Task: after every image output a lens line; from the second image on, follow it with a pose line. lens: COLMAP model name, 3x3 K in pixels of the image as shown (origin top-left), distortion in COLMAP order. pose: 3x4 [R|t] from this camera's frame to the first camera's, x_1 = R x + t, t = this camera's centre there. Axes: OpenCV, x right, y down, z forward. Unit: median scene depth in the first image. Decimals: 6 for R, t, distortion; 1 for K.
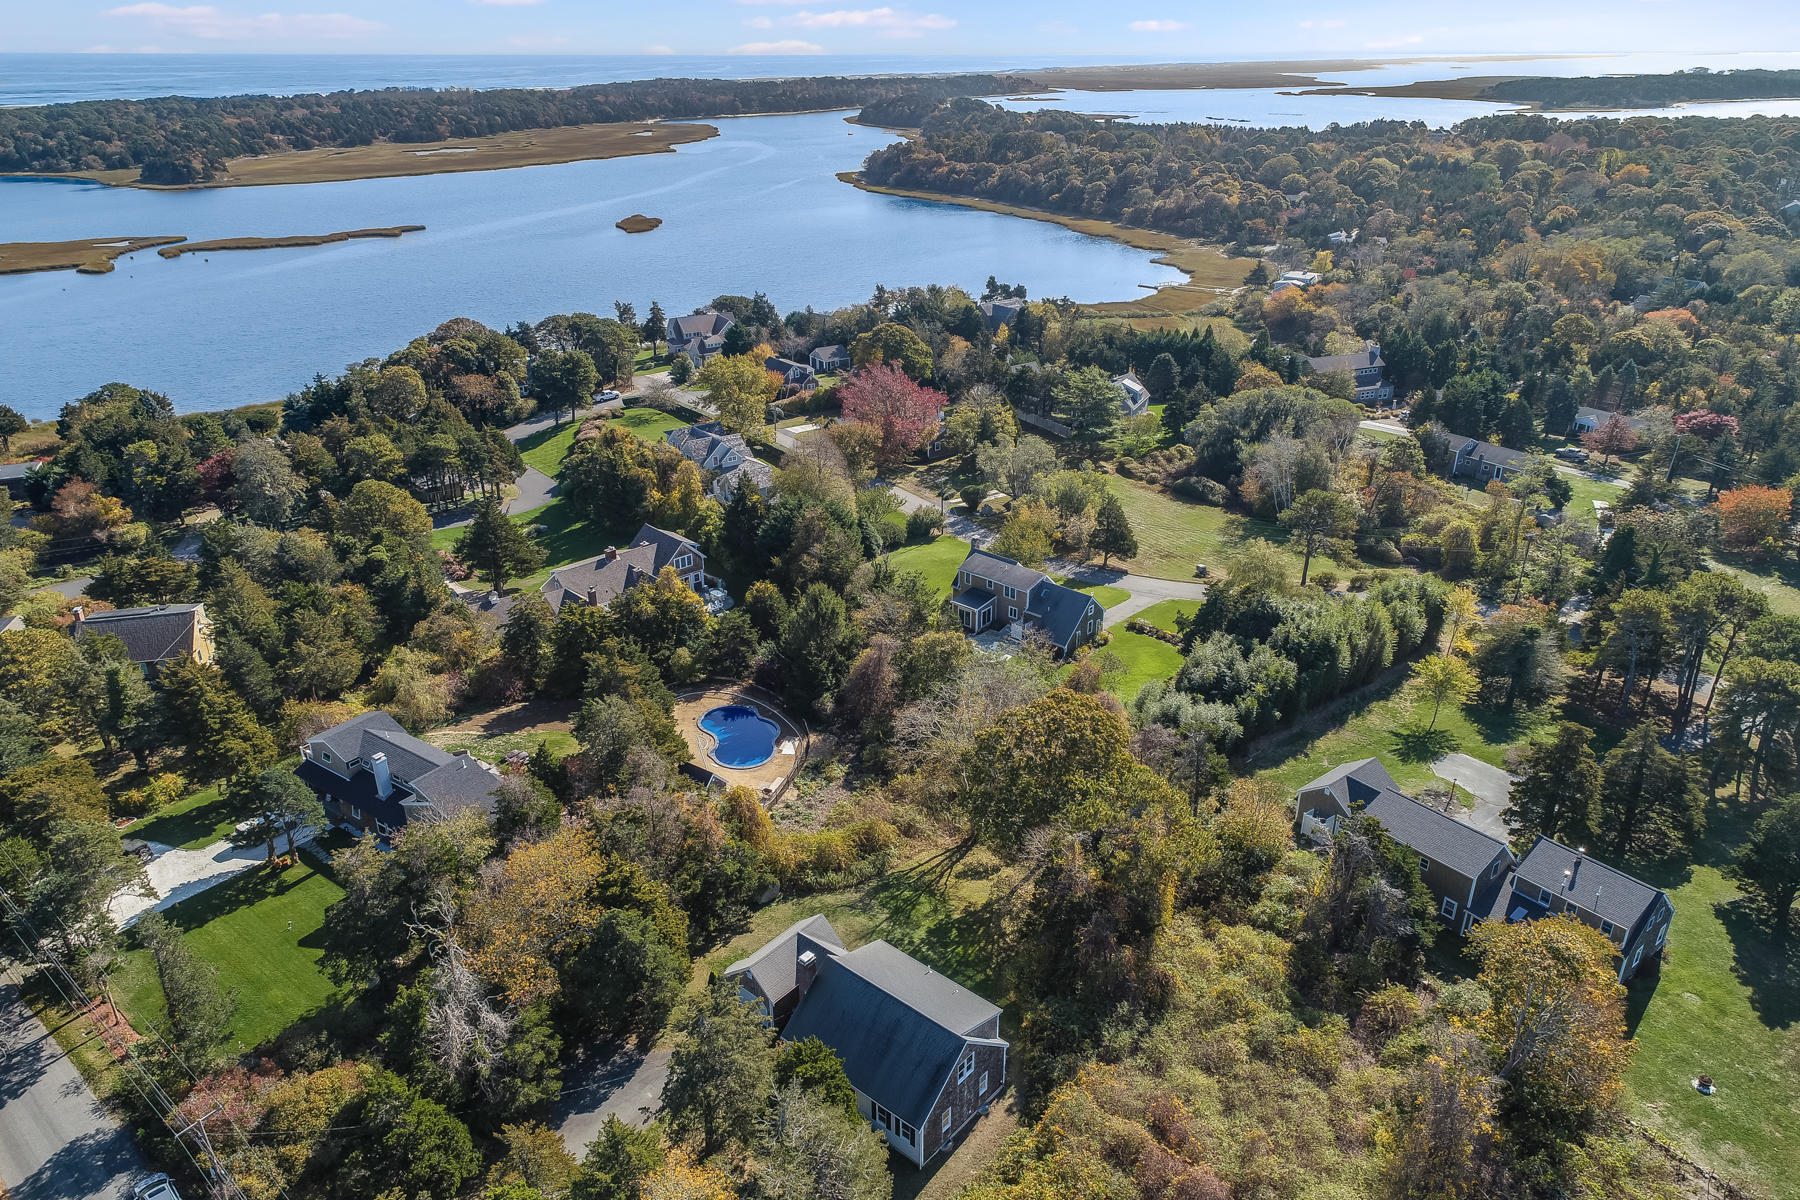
lens RADIAL K [[1226.9, 0, 910.1], [0, 1226.9, 602.8], [0, 0, 1]] dist [0.011999, -0.000684]
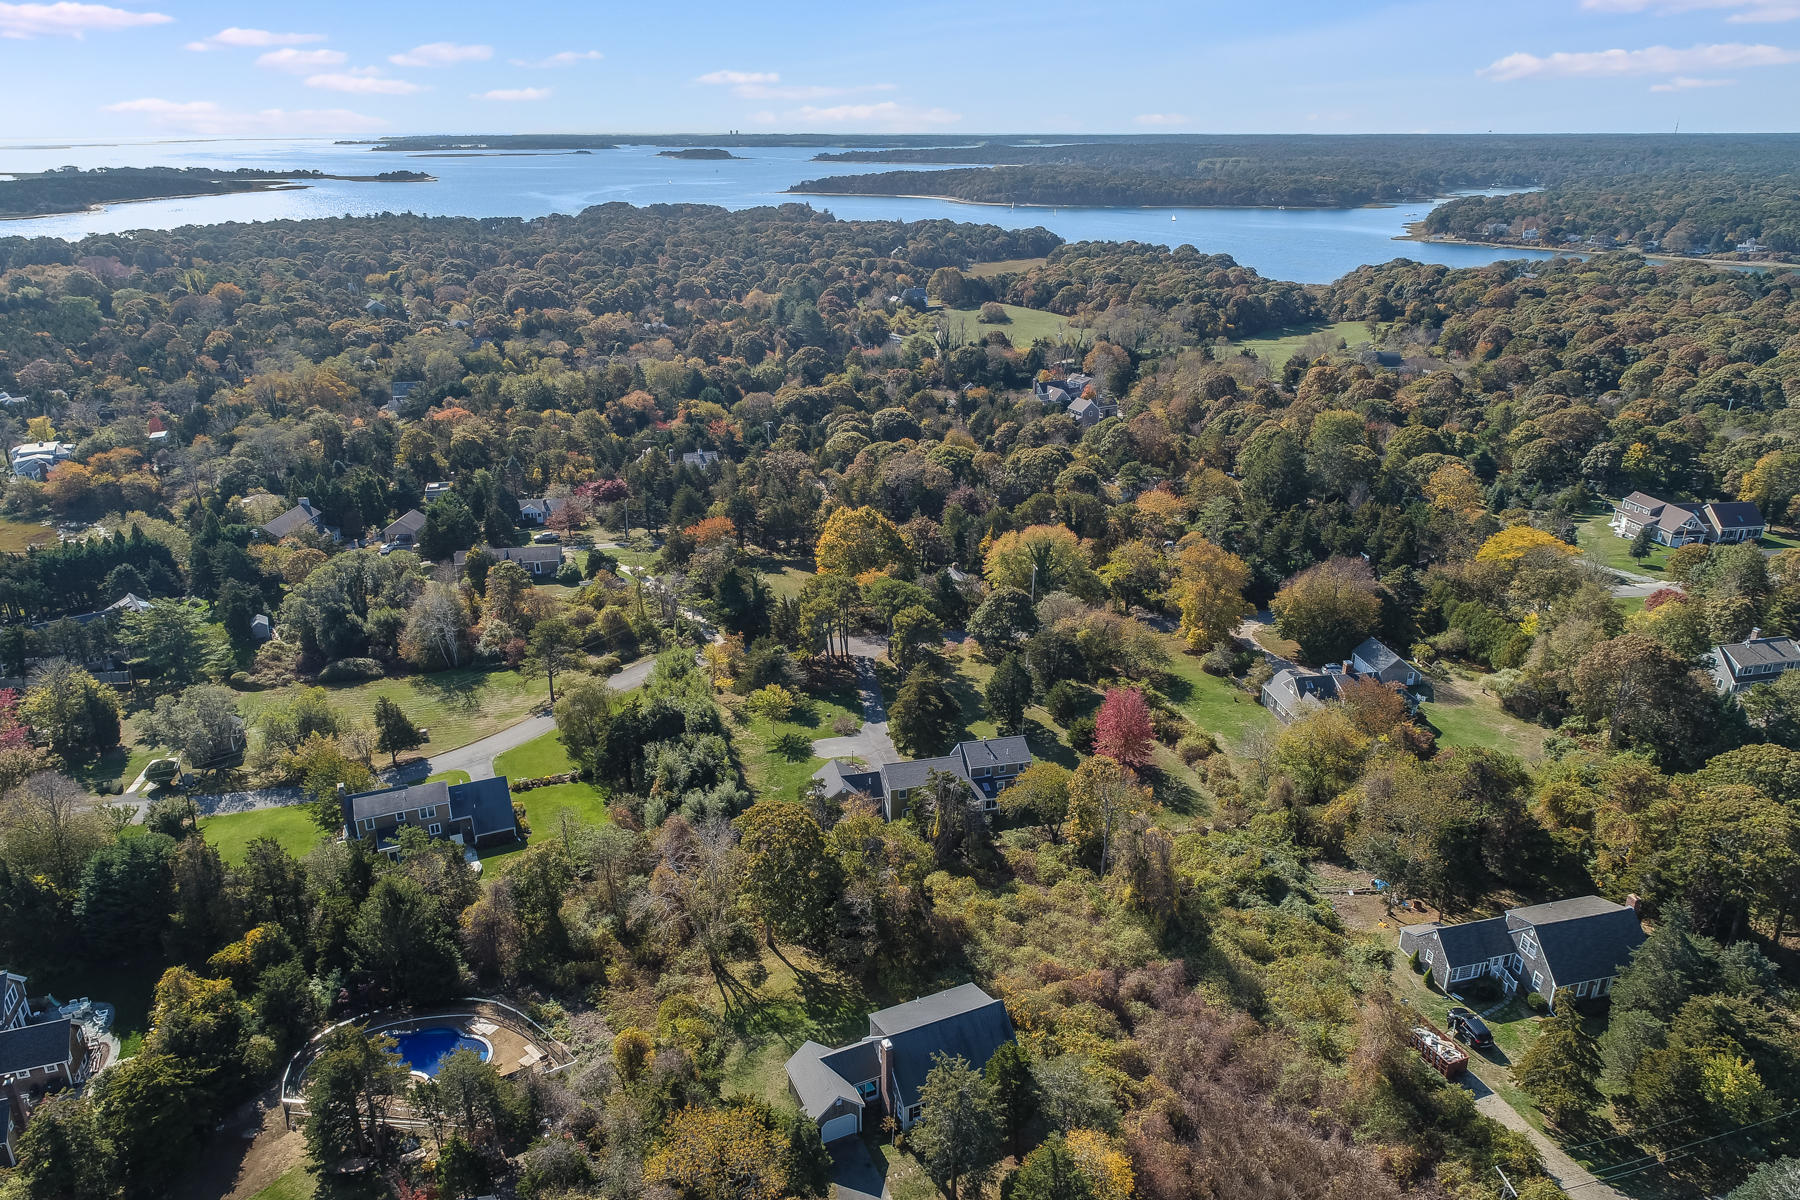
lens RADIAL K [[1217.3, 0, 909.8], [0, 1217.3, 603.2], [0, 0, 1]] dist [0.008828, 0.001718]
pose [[0.420302, -0.332427, 0.844298, -0.628479], [0.377680, 0.910134, 0.170336, -0.215395], [-0.825048, 0.247282, 0.508082, 0.131778]]
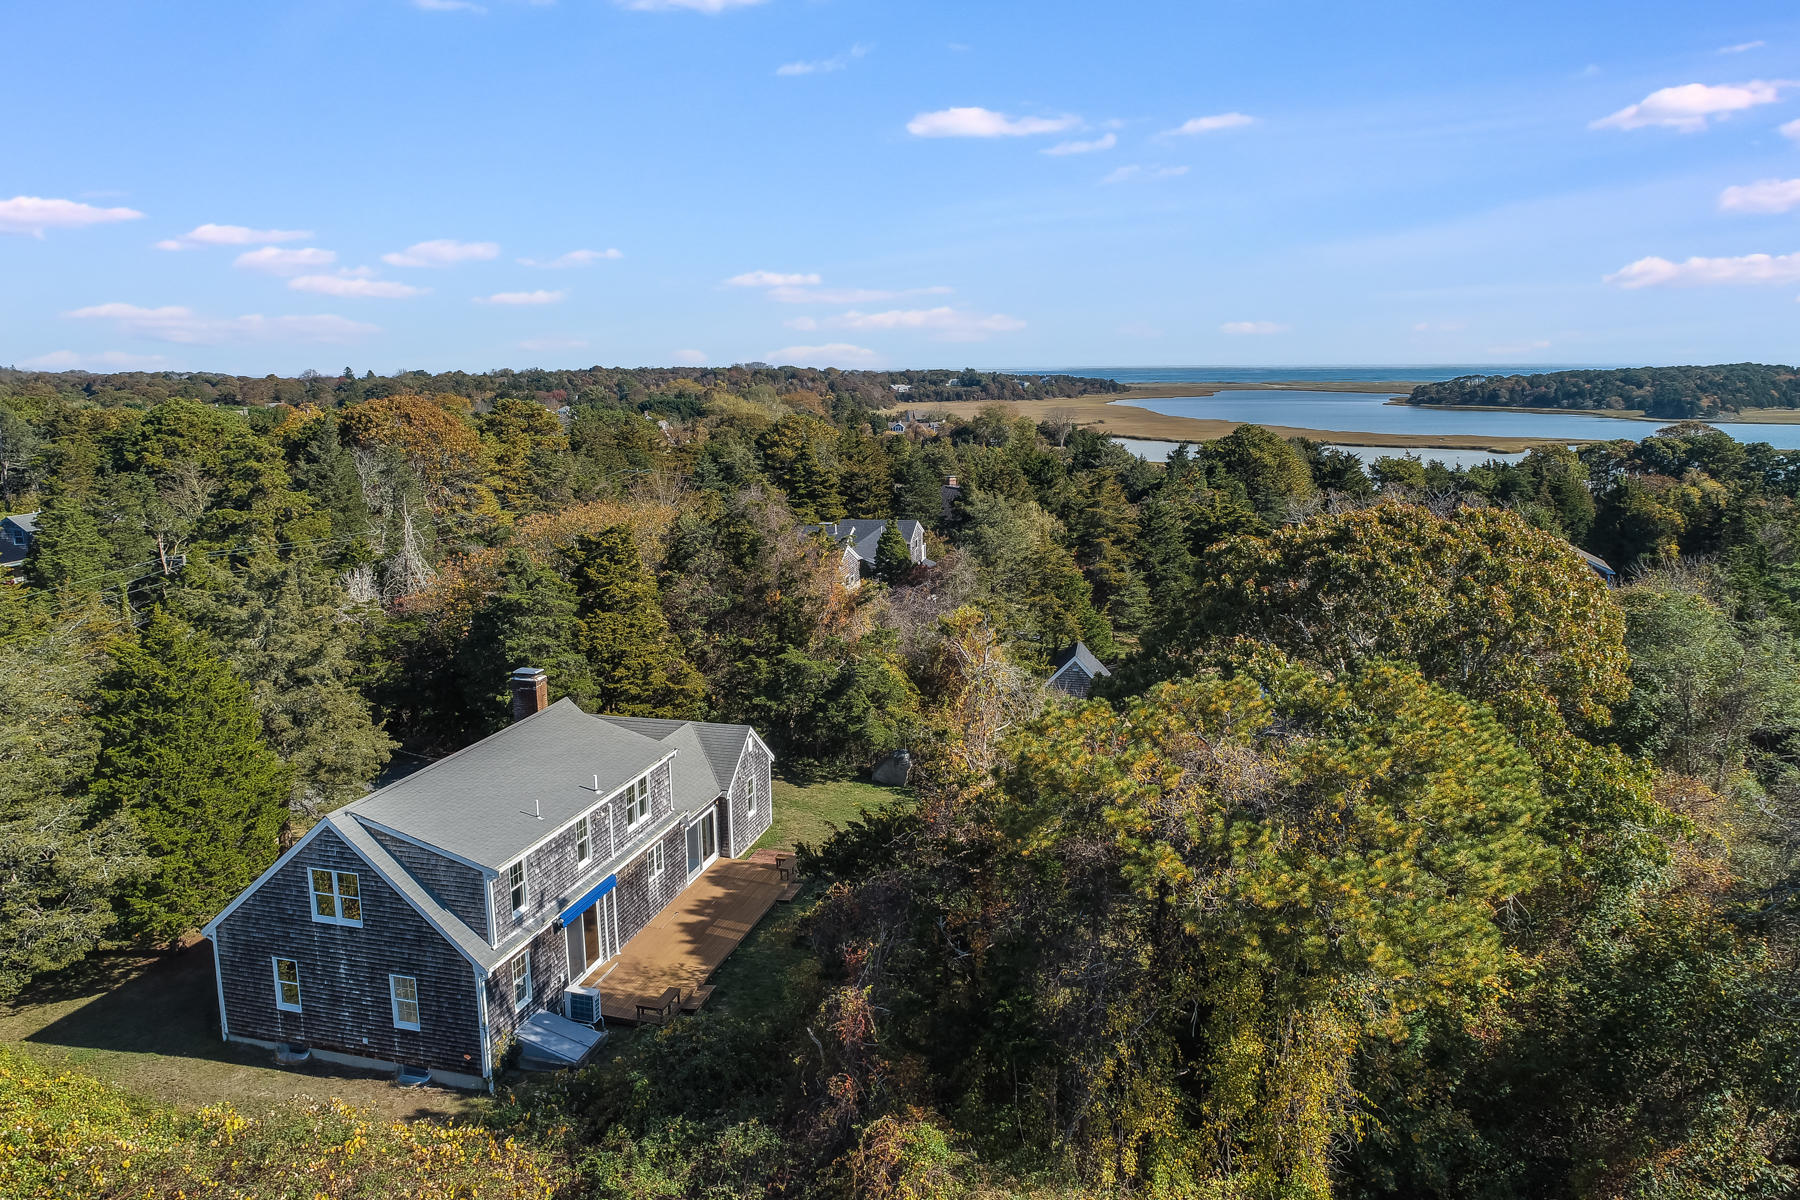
lens RADIAL K [[1231.1, 0, 908.4], [0, 1231.1, 599.0], [0, 0, 1]] dist [-0.001228, 0.001837]
pose [[0.416676, 0.171720, -0.892689, 0.290933], [-0.376623, 0.926364, 0.002403, 0.120629], [0.827367, 0.335206, 0.450667, 0.550697]]
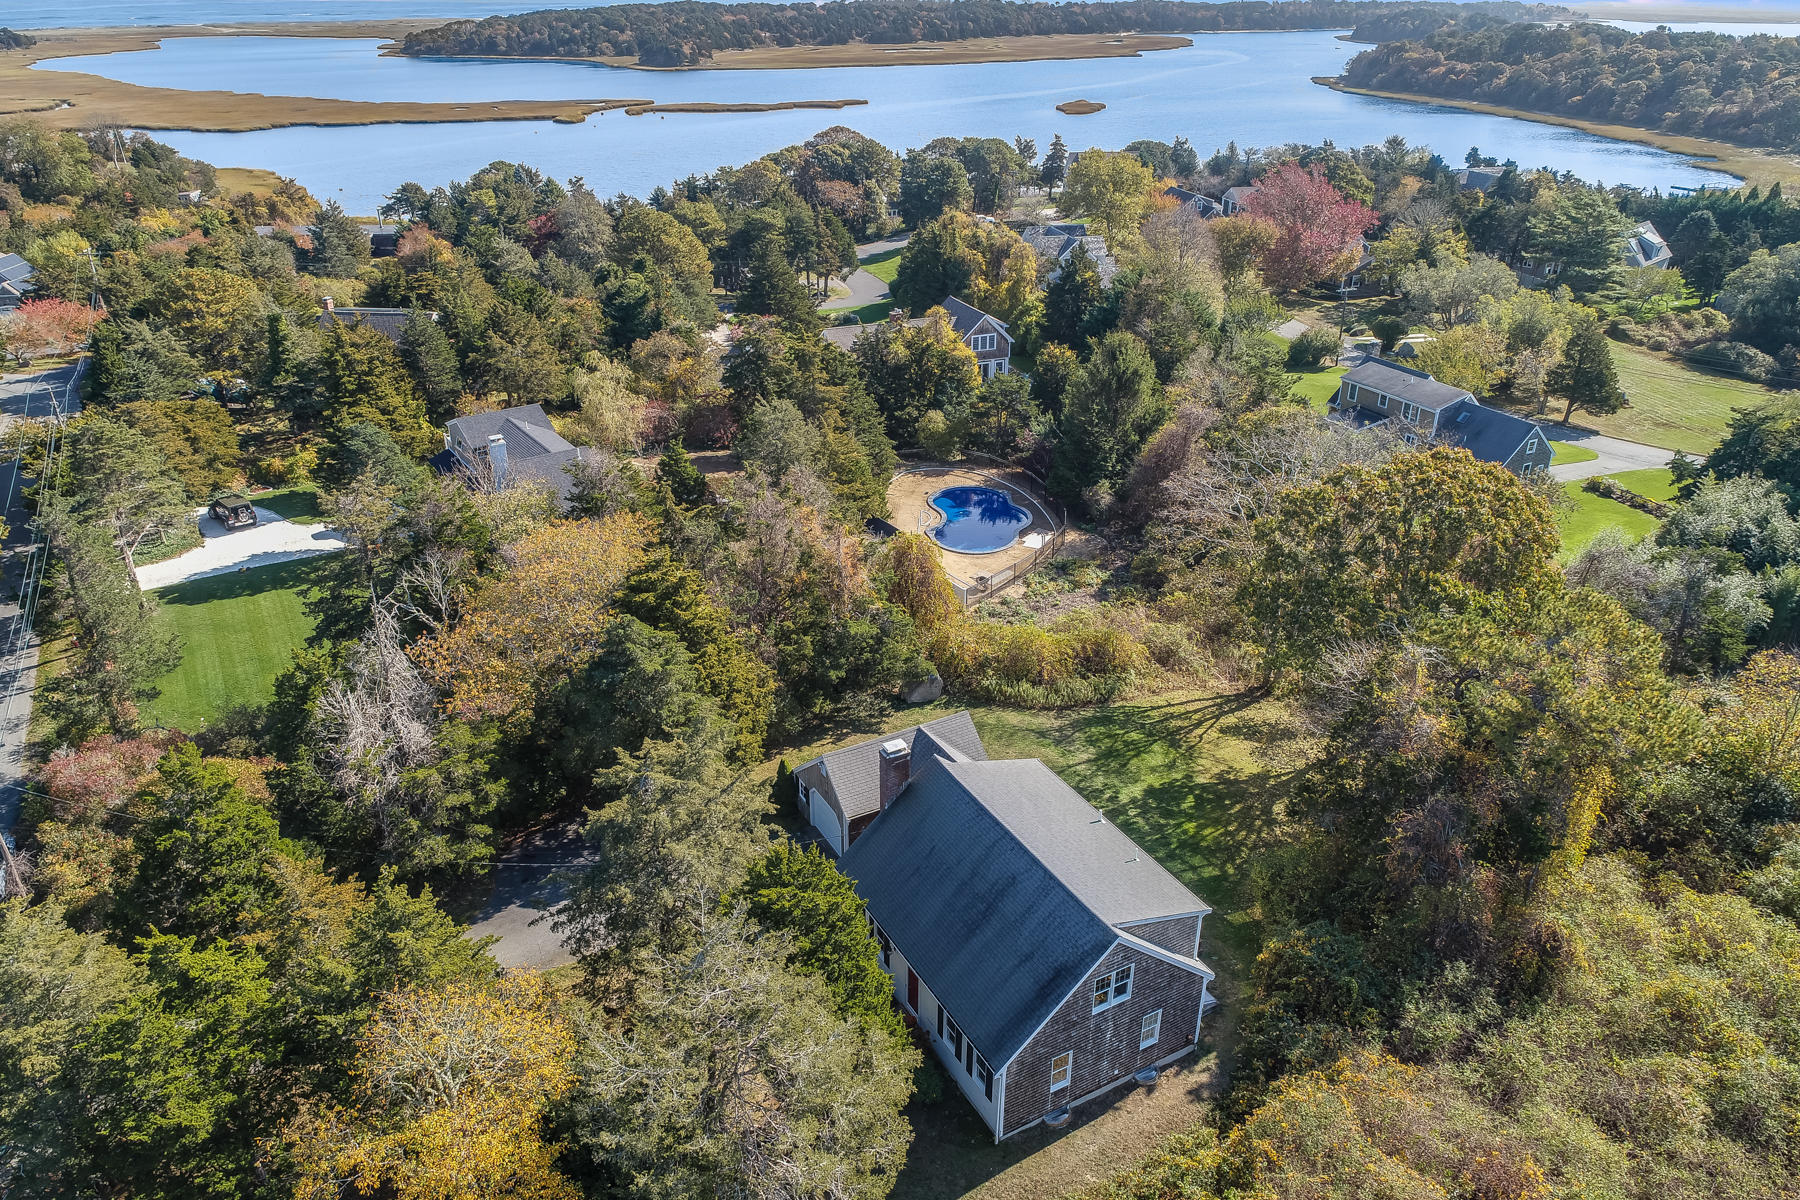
lens RADIAL K [[1245.5, 0, 908.2], [0, 1245.5, 600.0], [0, 0, 1]] dist [-0.015006, 0.002970]
pose [[0.935549, 0.160618, -0.314564, 0.061596], [-0.149813, 0.986988, 0.058403, 0.114026], [0.319851, -0.007513, 0.947438, 0.271977]]
